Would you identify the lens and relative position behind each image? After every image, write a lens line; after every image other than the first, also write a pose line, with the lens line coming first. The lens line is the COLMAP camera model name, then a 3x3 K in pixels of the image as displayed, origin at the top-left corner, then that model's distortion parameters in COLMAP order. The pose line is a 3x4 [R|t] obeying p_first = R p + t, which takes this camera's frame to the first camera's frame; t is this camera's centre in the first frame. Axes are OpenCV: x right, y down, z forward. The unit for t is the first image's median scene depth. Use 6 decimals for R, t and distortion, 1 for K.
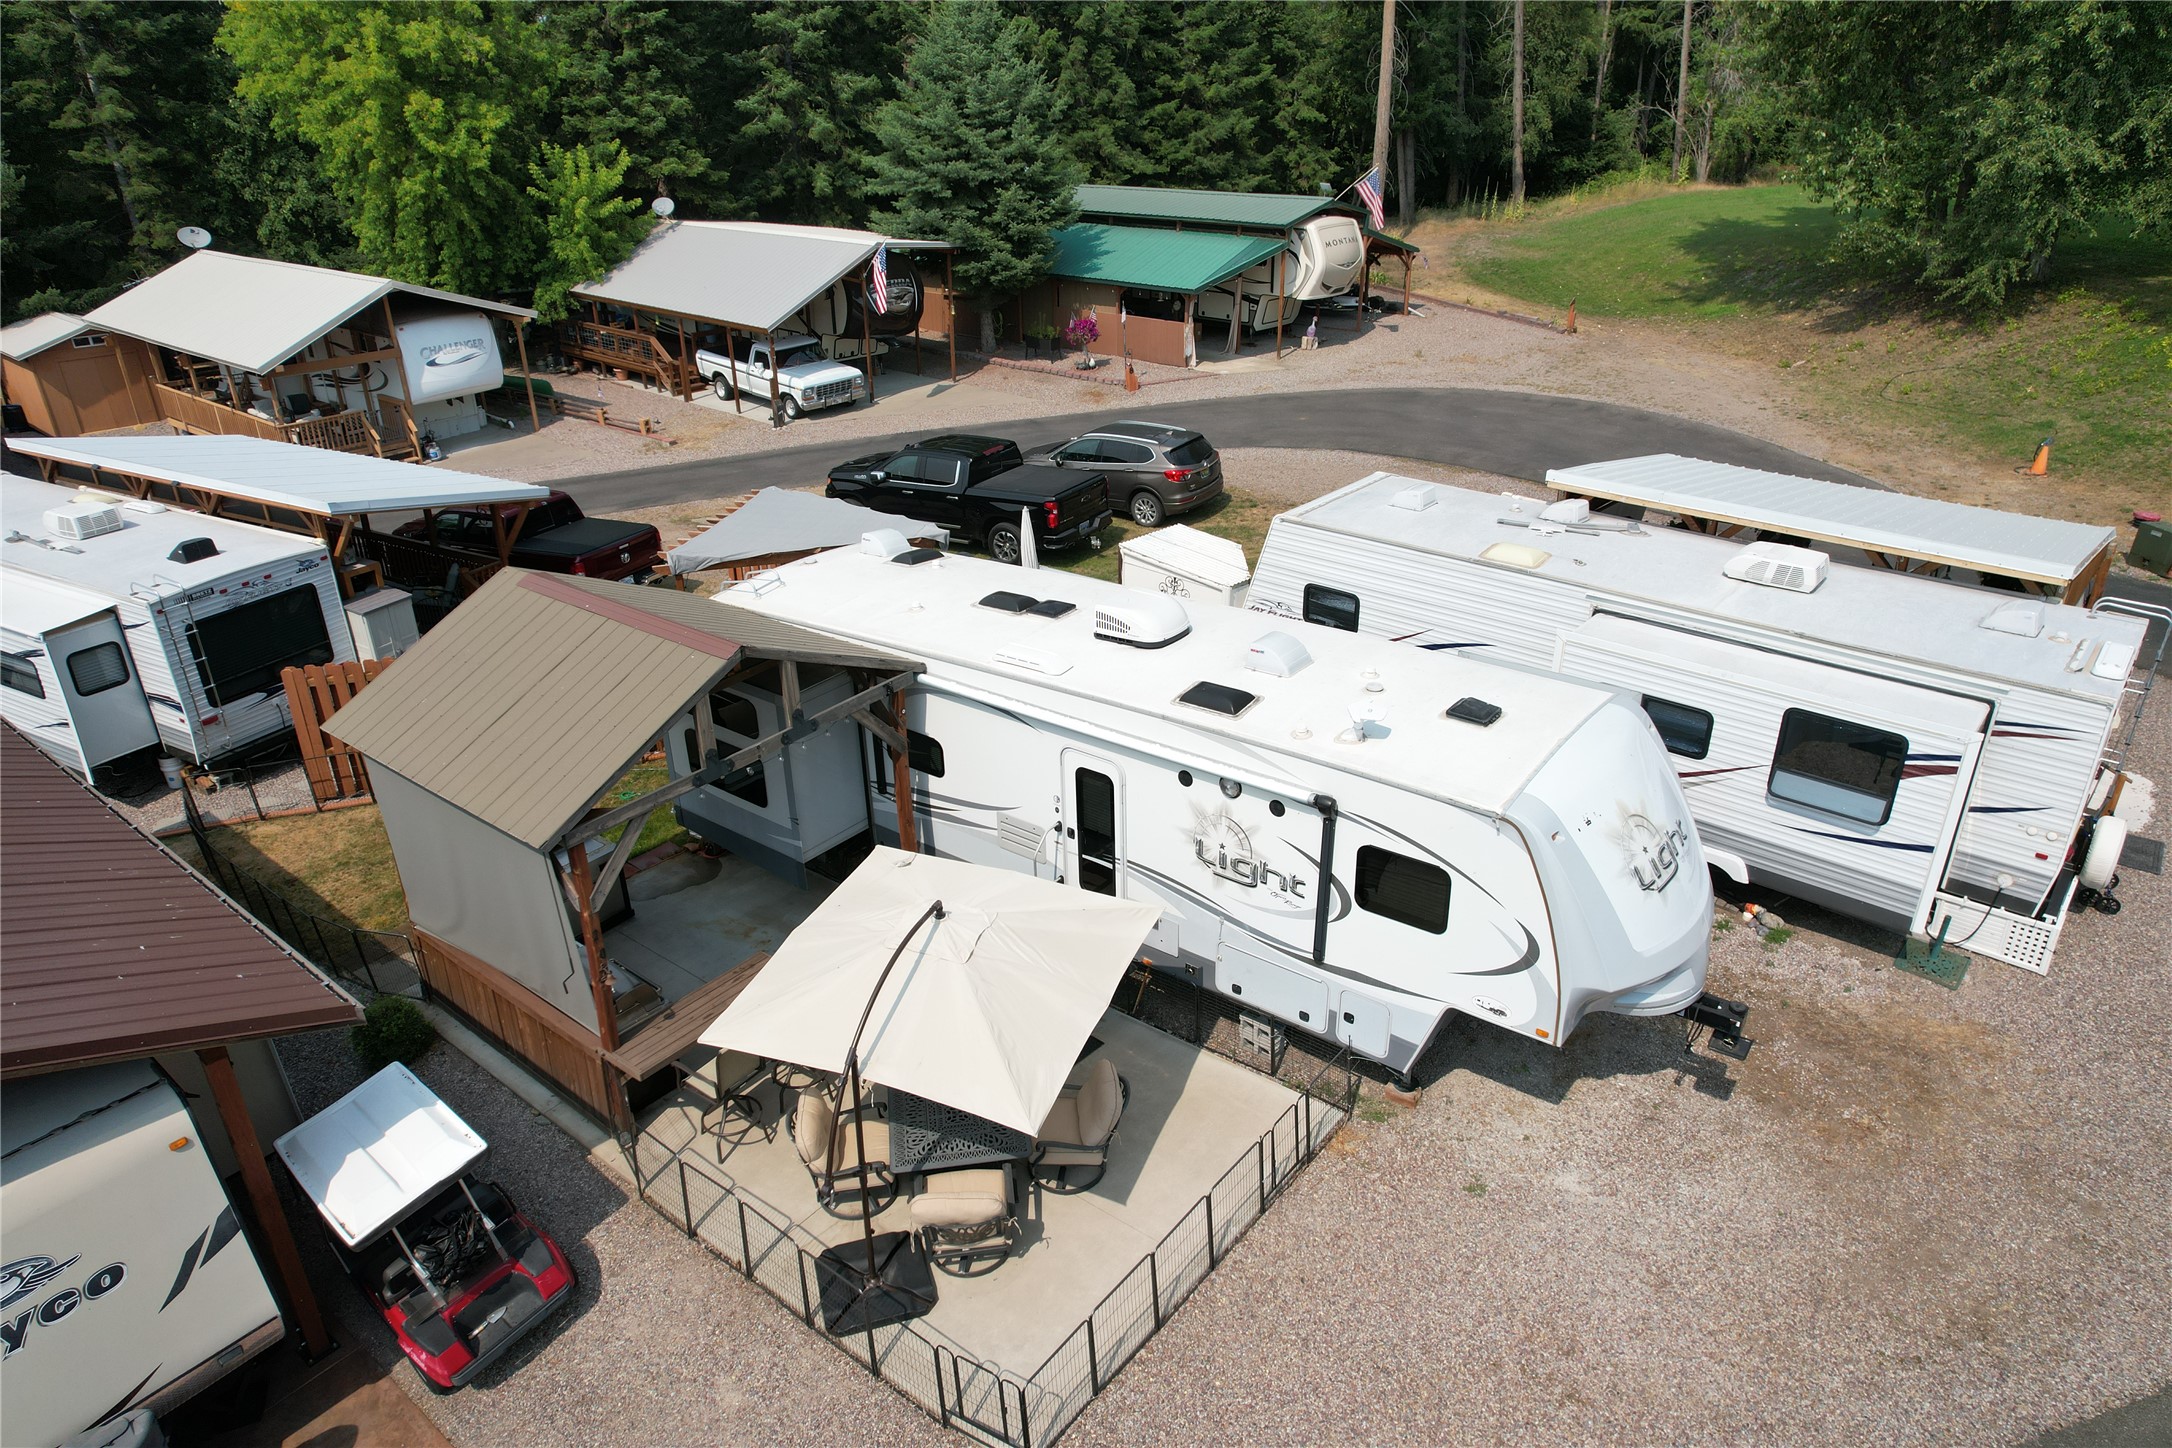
lens RADIAL K [[1384.0, 0, 1095.0], [0, 1384.0, 713.4], [0, 0, 1]] dist [-0.070130, 0.059196]
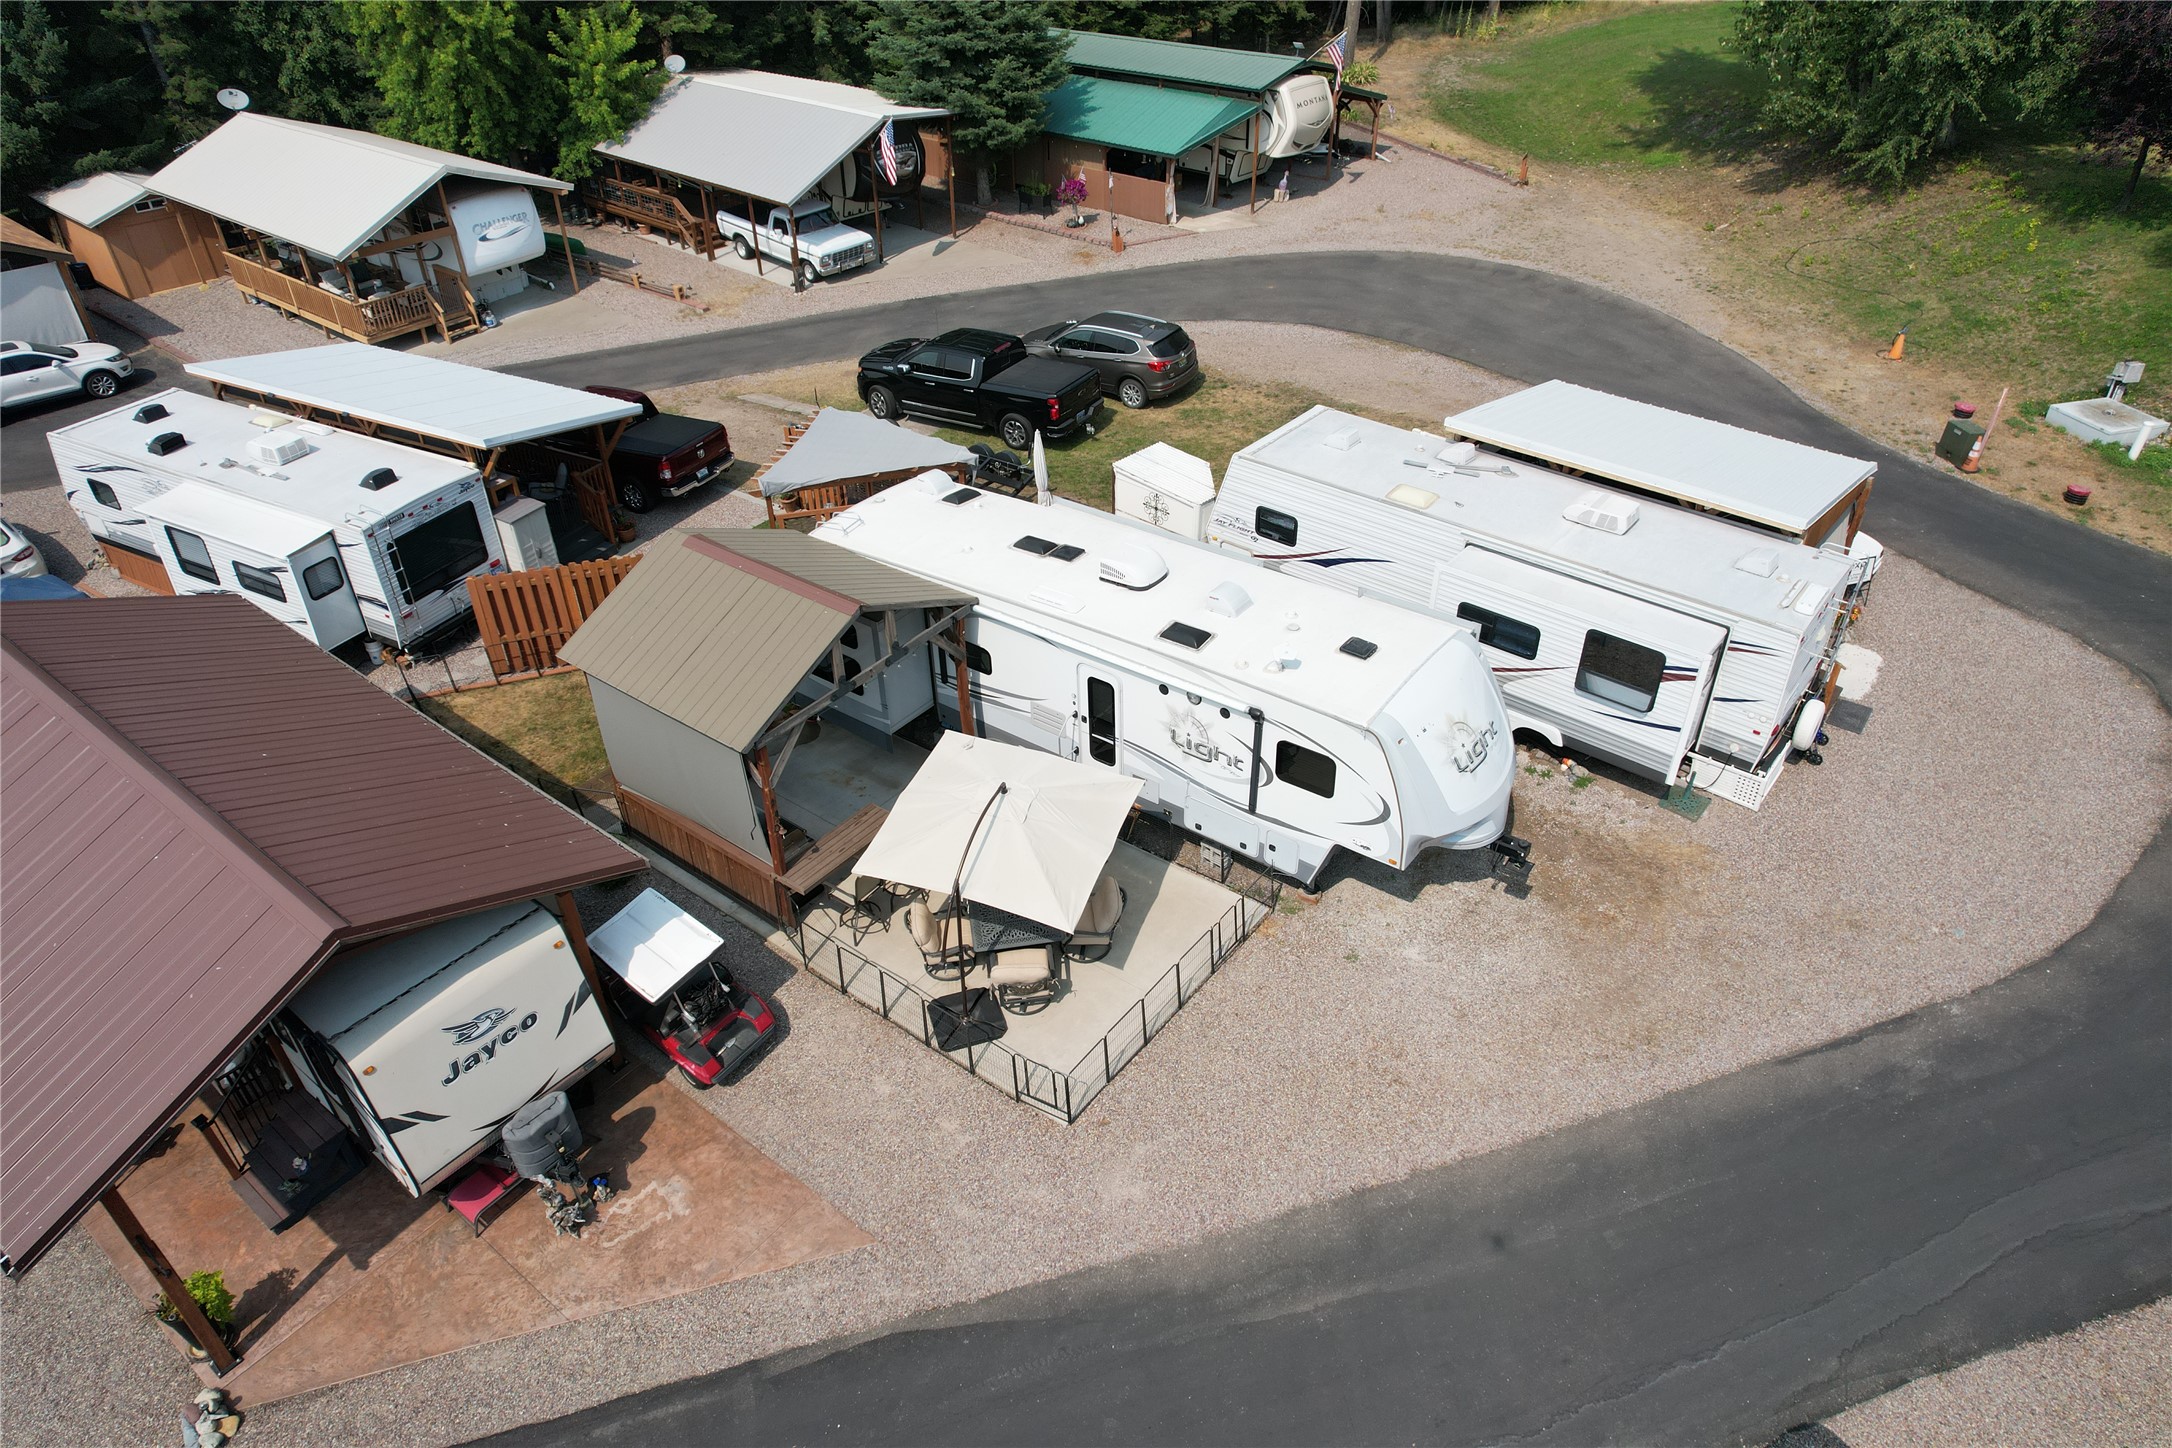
lens RADIAL K [[1384.0, 0, 1097.1], [0, 1384.0, 711.1], [0, 0, 1]] dist [-0.070130, 0.059196]
pose [[0.999868, -0.008386, 0.013945, -0.017444], [0.005941, 0.985940, 0.166993, -0.117597], [-0.015150, -0.166888, 0.985859, -0.300984]]
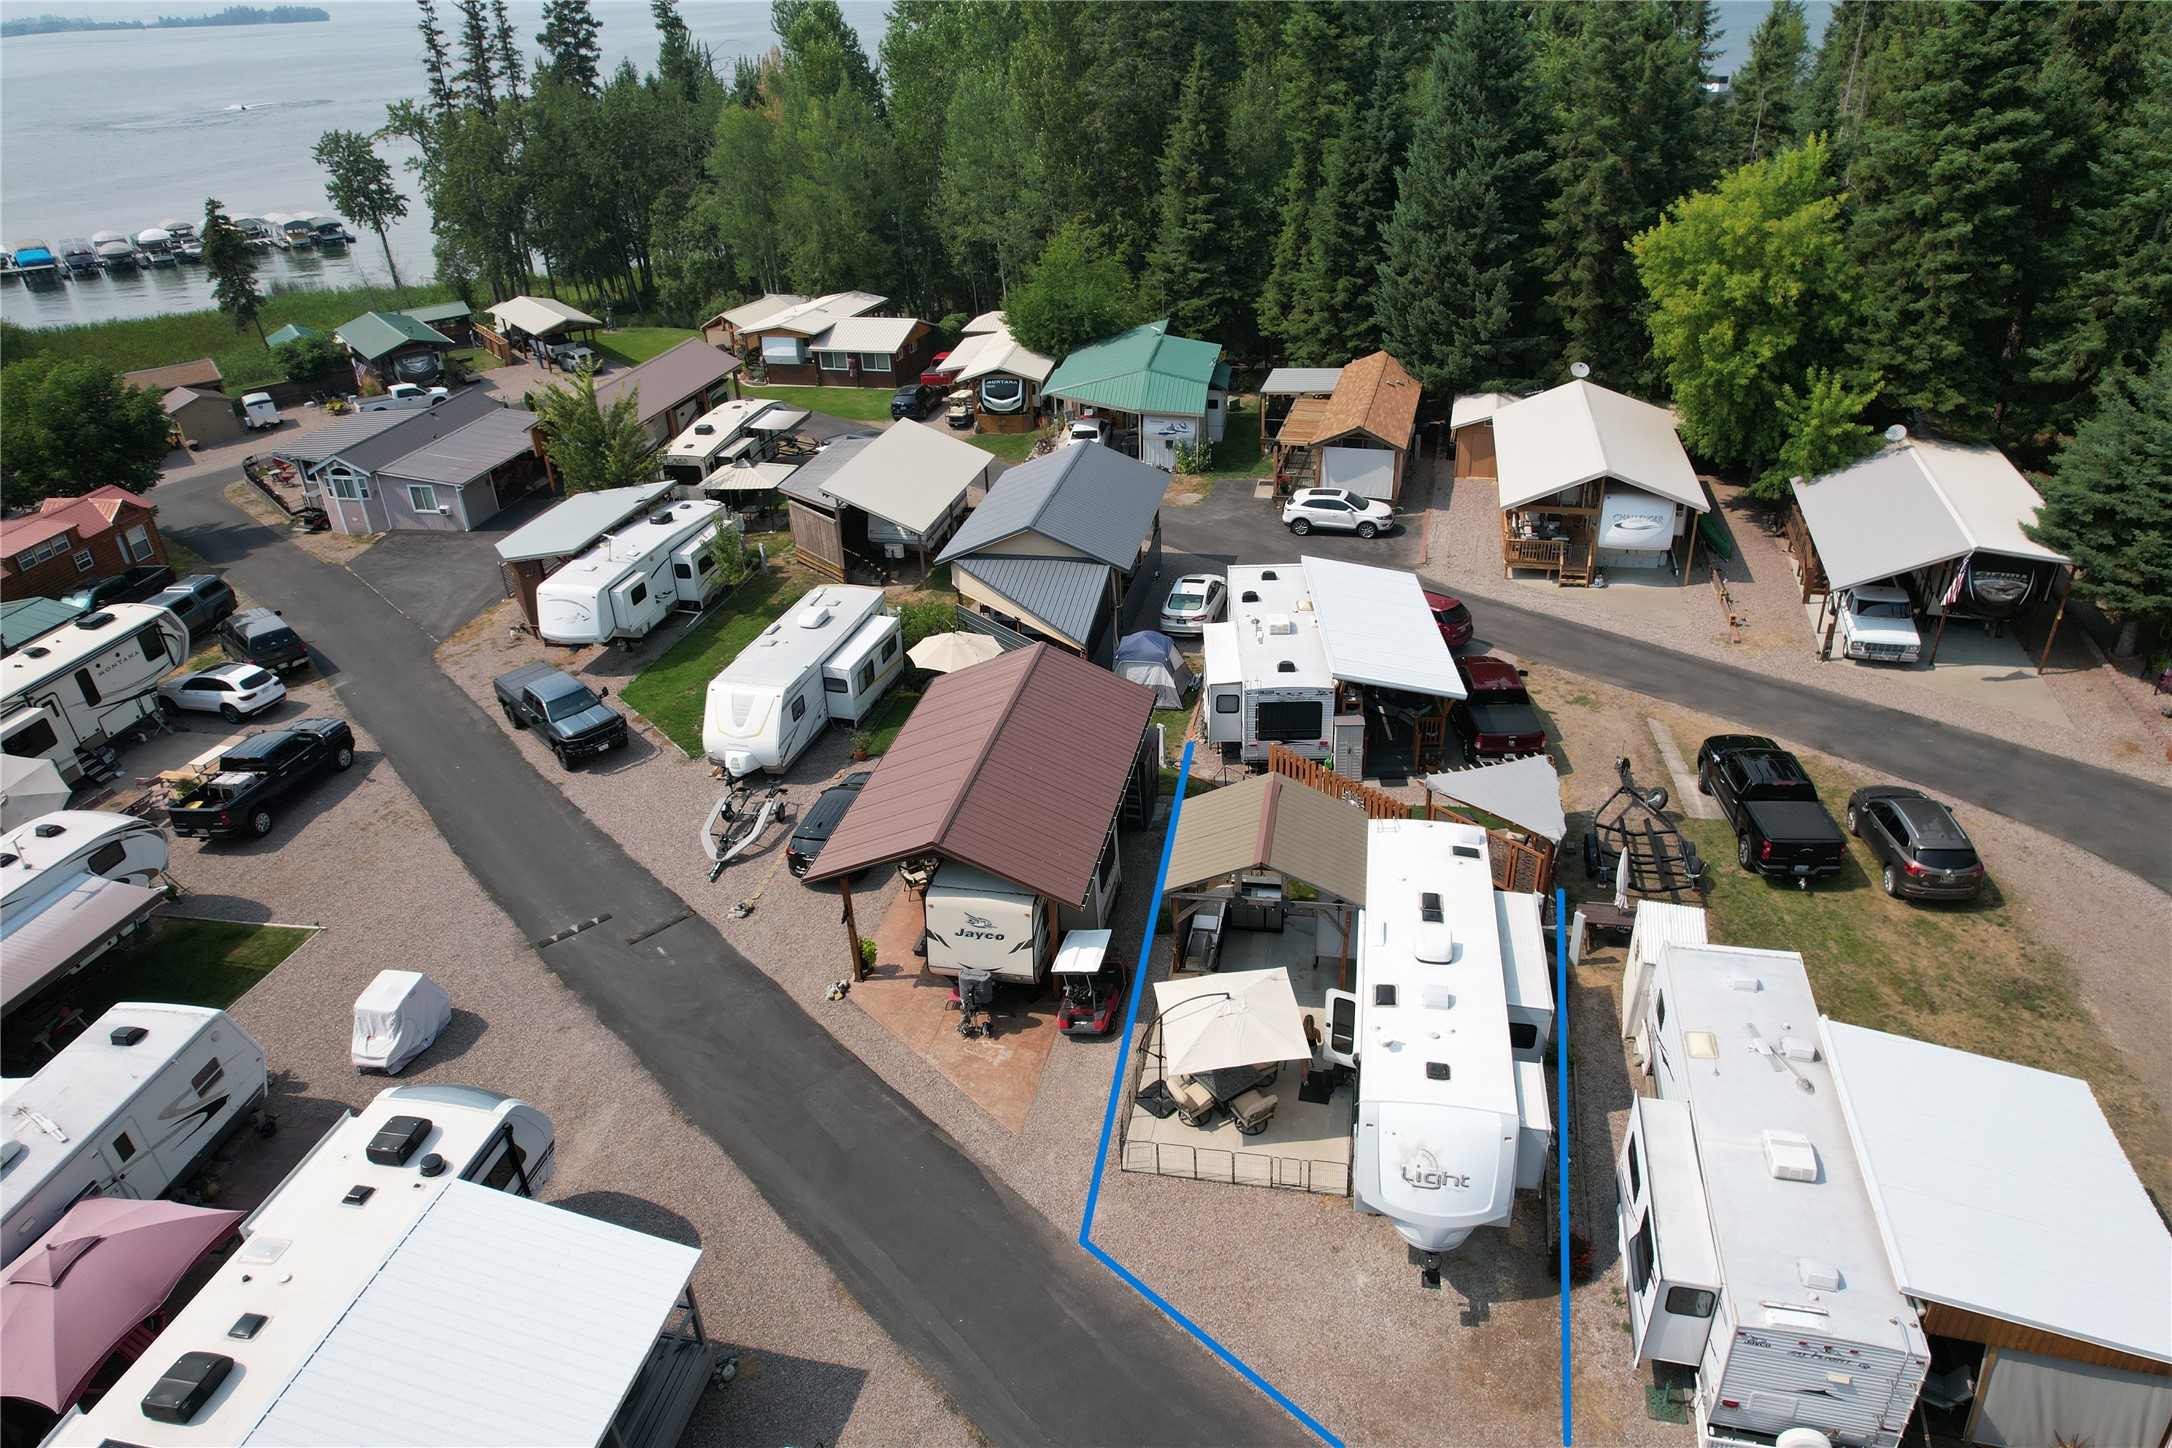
lens RADIAL K [[1384.0, 0, 1091.3], [0, 1384.0, 715.6], [0, 0, 1]] dist [-0.070130, 0.059196]
pose [[0.449416, 0.424158, -0.786203, 0.911292], [-0.351817, 0.893001, 0.280667, -0.553695], [0.821127, 0.150463, 0.550555, -0.400414]]
